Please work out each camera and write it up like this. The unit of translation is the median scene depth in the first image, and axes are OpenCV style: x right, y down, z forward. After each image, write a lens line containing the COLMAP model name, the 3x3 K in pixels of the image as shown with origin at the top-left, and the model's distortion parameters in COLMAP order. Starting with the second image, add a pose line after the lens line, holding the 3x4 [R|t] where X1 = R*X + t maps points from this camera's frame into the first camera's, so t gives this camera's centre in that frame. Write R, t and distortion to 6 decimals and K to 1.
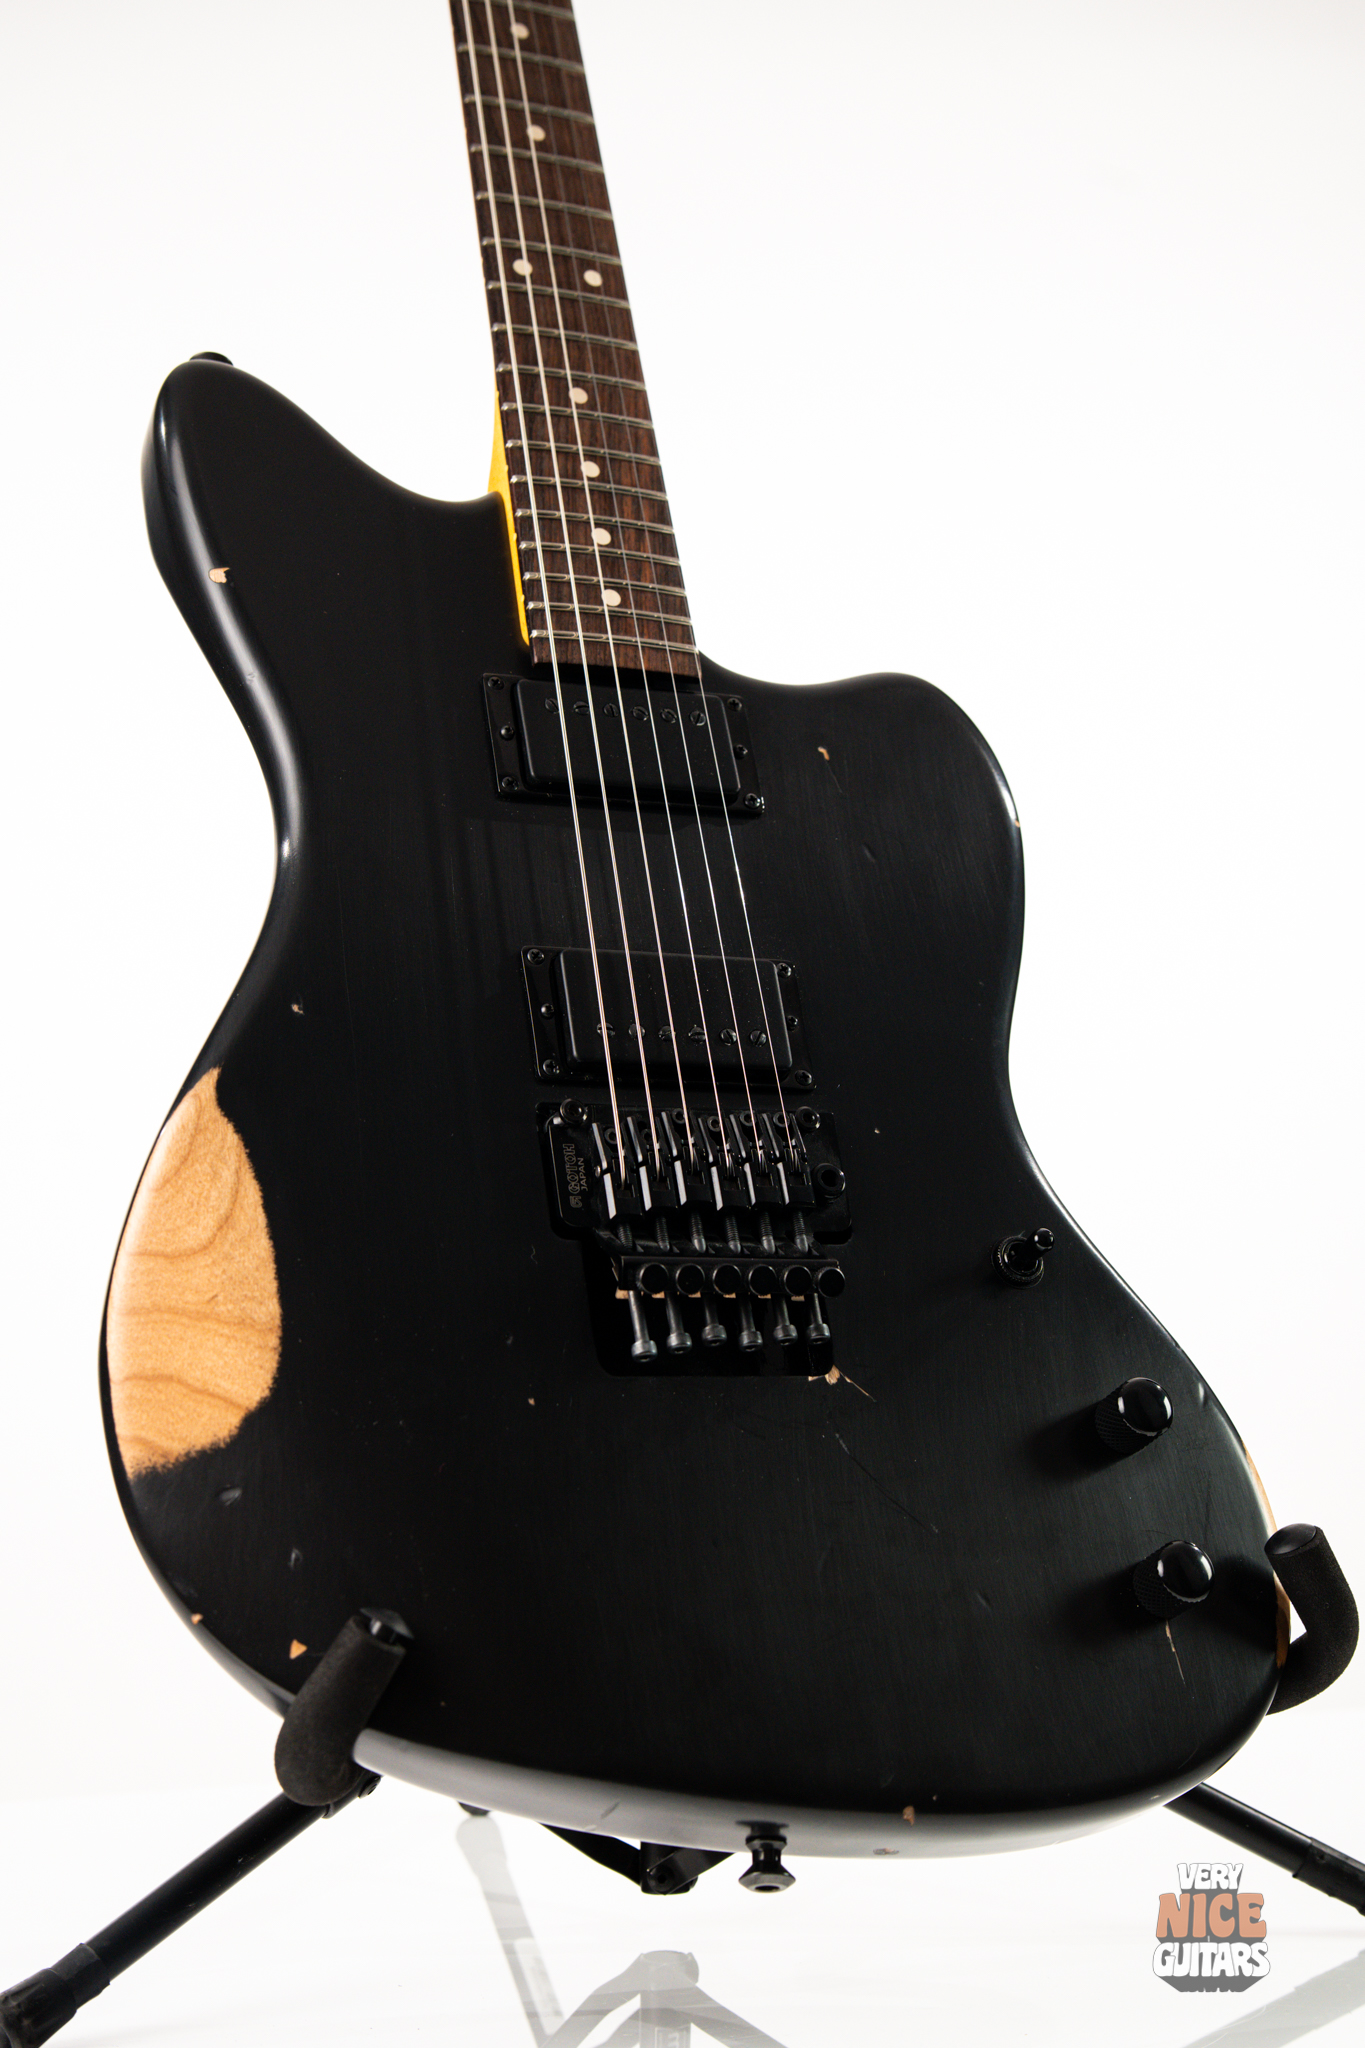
lens RADIAL K [[2906.5, 0, 682.9], [0, 2906.5, 1024.5], [0, 0, 1]] dist [0.061573, 0.000000]
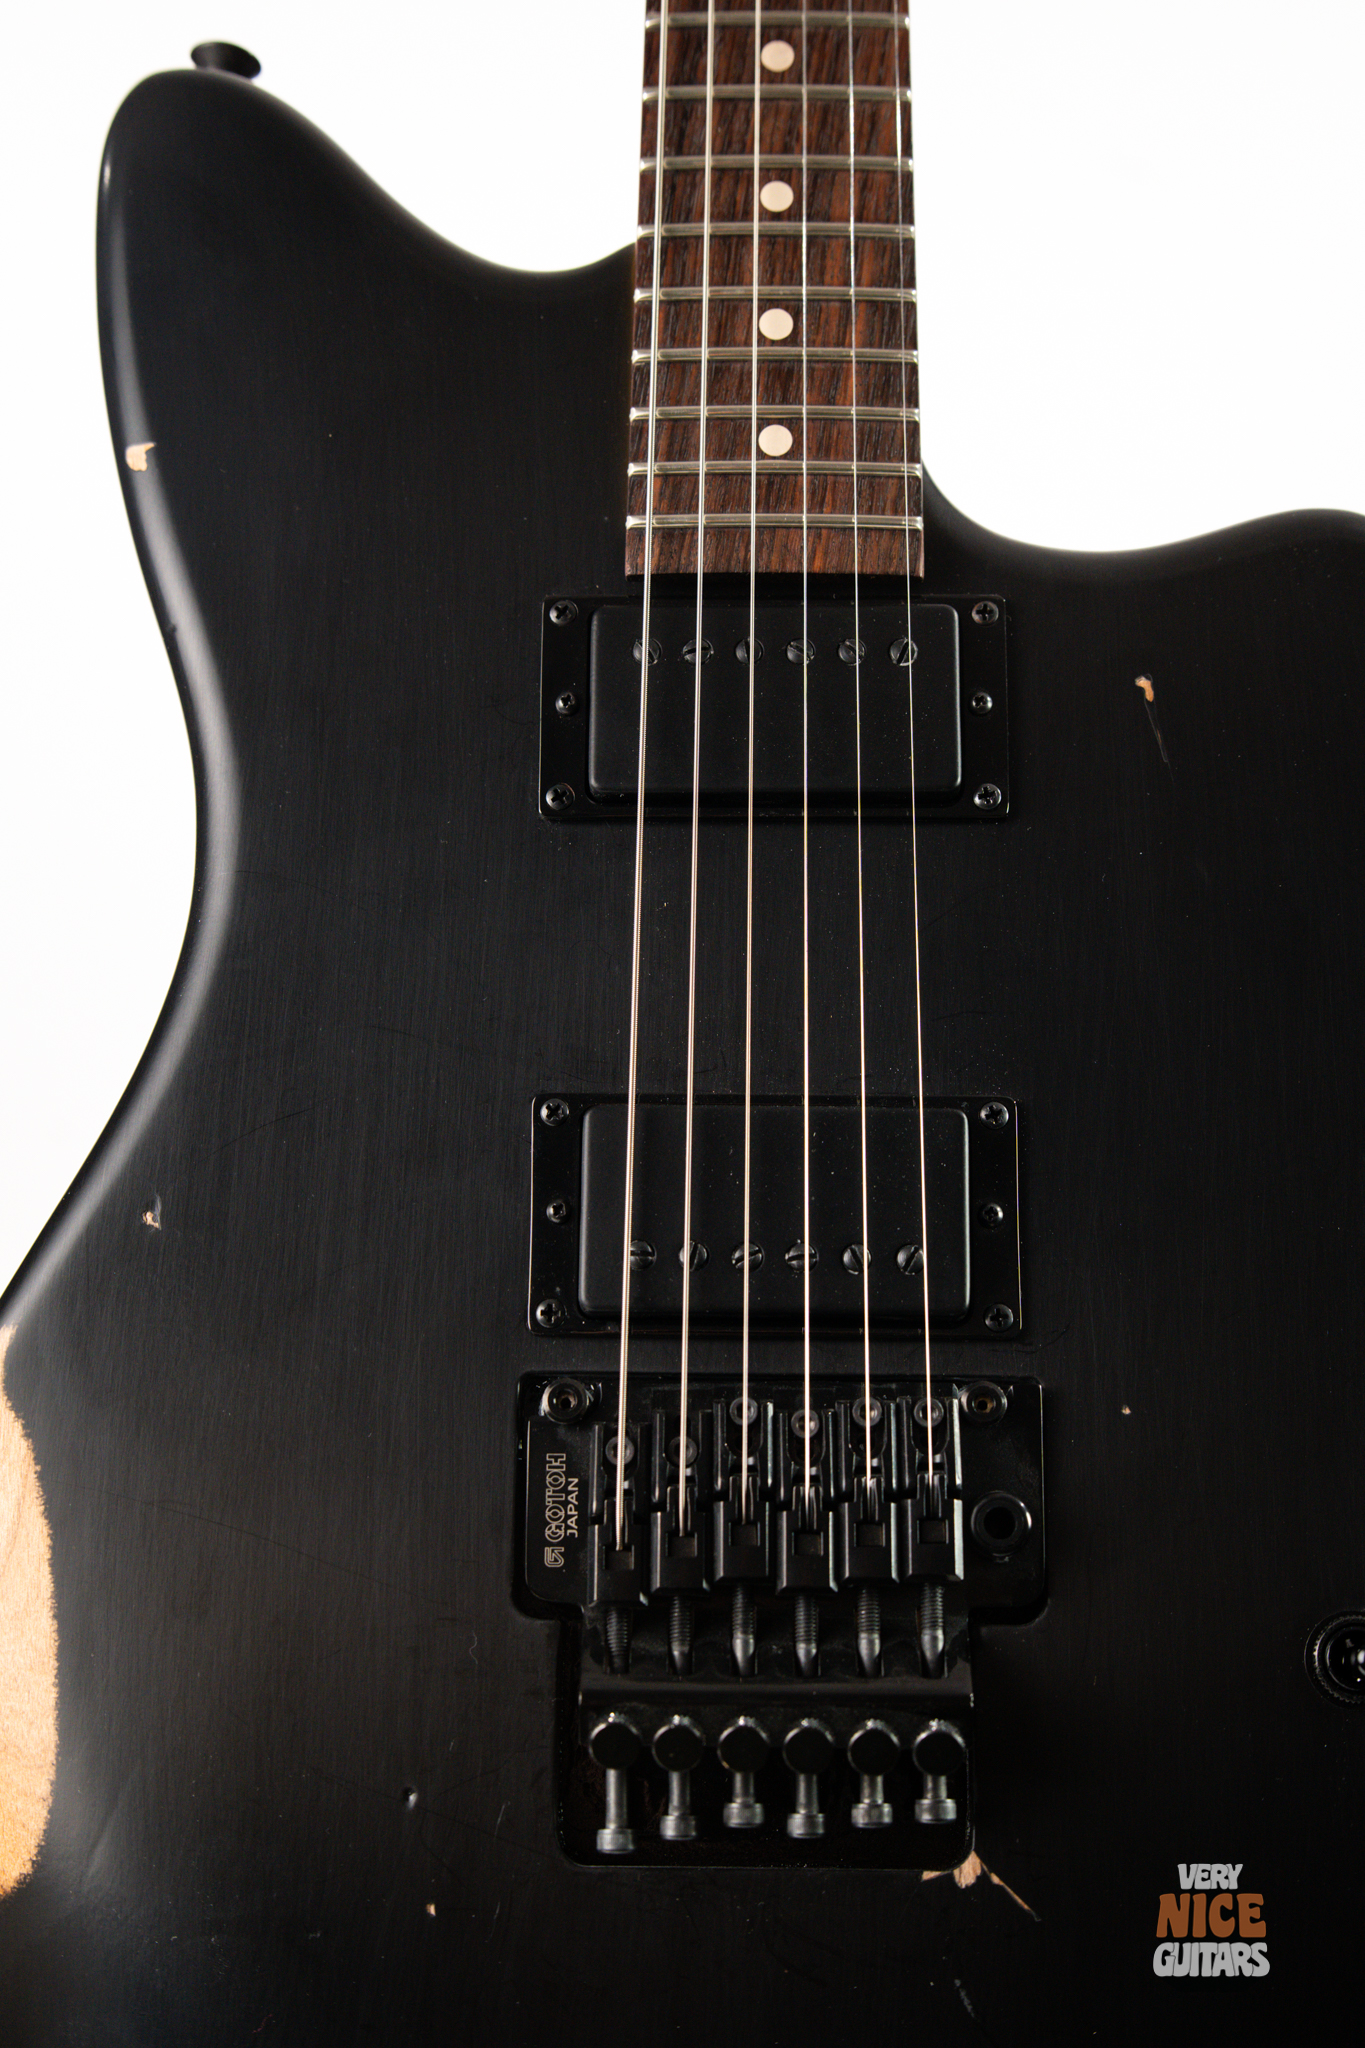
lens RADIAL K [[2906.5, 0, 681.8], [0, 2906.5, 1023.5], [0, 0, 1]] dist [0.061573, 0.000000]
pose [[0.918296, 0.057804, -0.391651, 0.225627], [0.041414, 0.969830, 0.240239, -0.198135], [0.393722, -0.236830, 0.888197, 0.487769]]
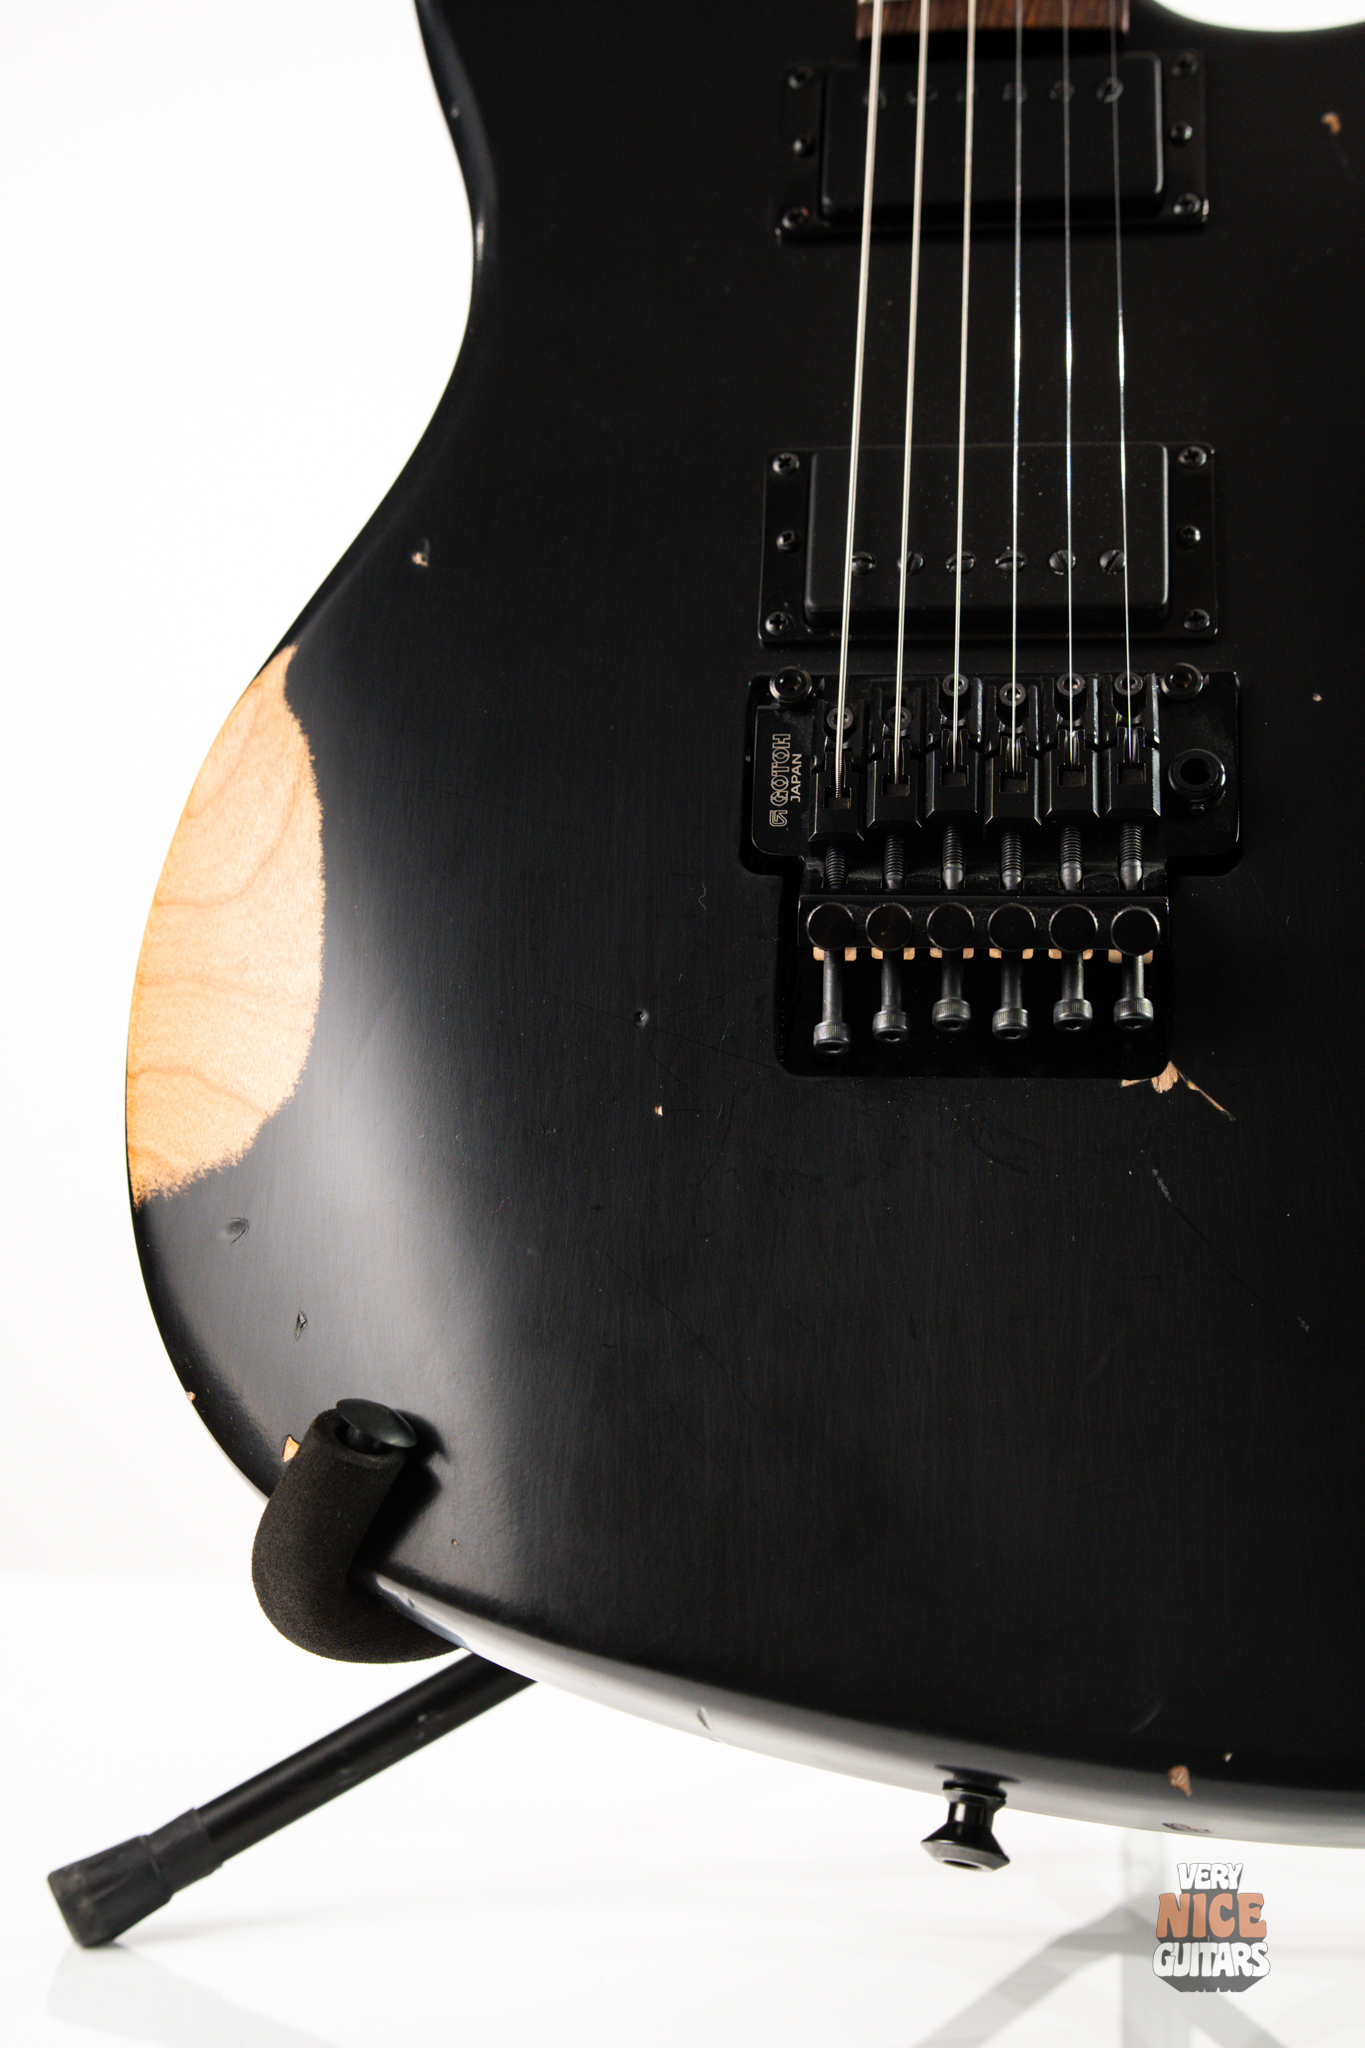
lens RADIAL K [[2906.5, 0, 680.8], [0, 2906.5, 1024.0], [0, 0, 1]] dist [0.061573, 0.000000]
pose [[0.878465, -0.002583, -0.477800, 0.264530], [0.043300, 0.996301, 0.074225, 0.057750], [0.475841, -0.085893, 0.875327, 0.399873]]
